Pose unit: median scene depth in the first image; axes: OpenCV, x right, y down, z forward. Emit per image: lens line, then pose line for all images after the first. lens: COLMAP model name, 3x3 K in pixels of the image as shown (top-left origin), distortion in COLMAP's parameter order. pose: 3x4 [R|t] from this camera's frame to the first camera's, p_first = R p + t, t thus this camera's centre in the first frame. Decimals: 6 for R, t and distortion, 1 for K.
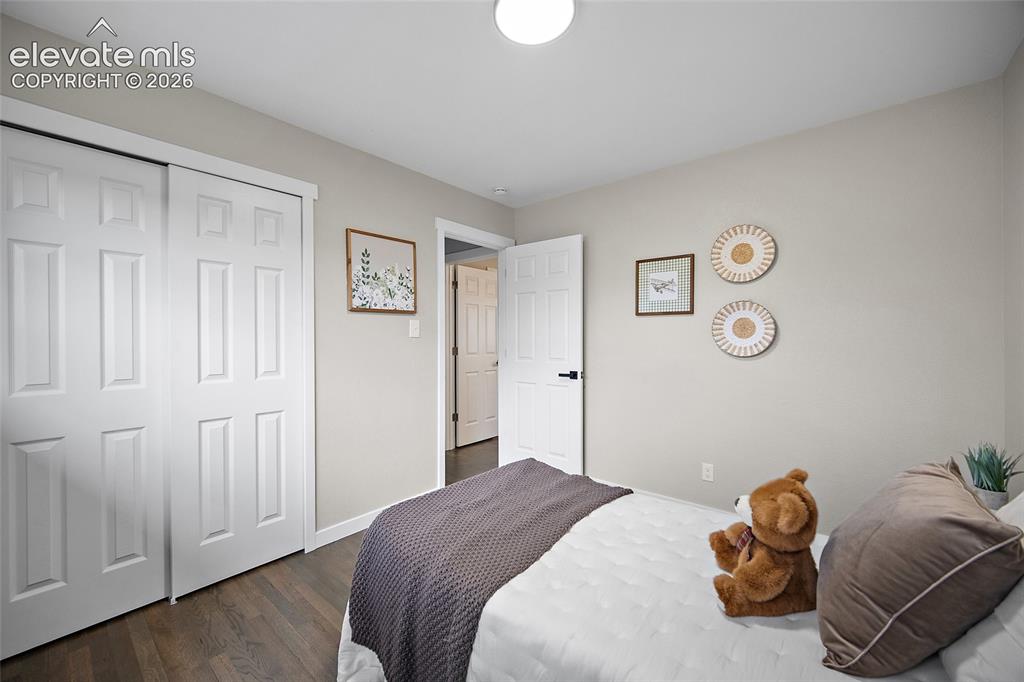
lens RADIAL K [[400.8, 0, 515.2], [0, 400.8, 336.2], [0, 0, 1]] dist [0.000359, 0.000013]
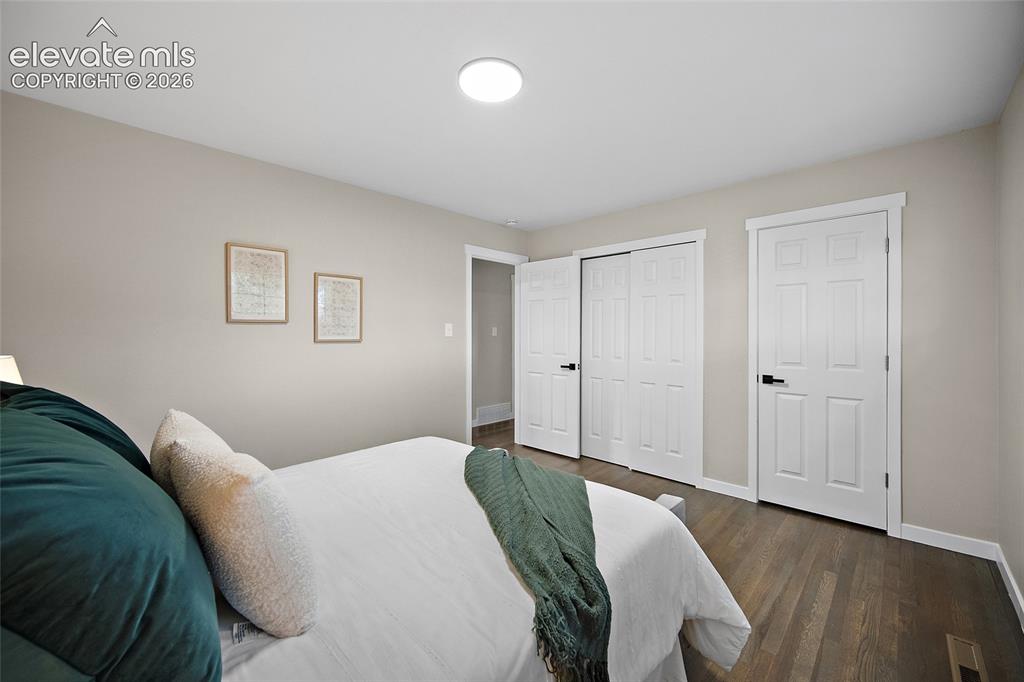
lens RADIAL K [[400.8, 0, 509.8], [0, 400.8, 339.6], [0, 0, 1]] dist [0.000359, 0.000013]
pose [[0.997843, 0.000767, -0.065643, 0.030597], [-0.000880, 0.999998, -0.001693, 0.012885], [0.065641, 0.001747, 0.997842, -0.279260]]
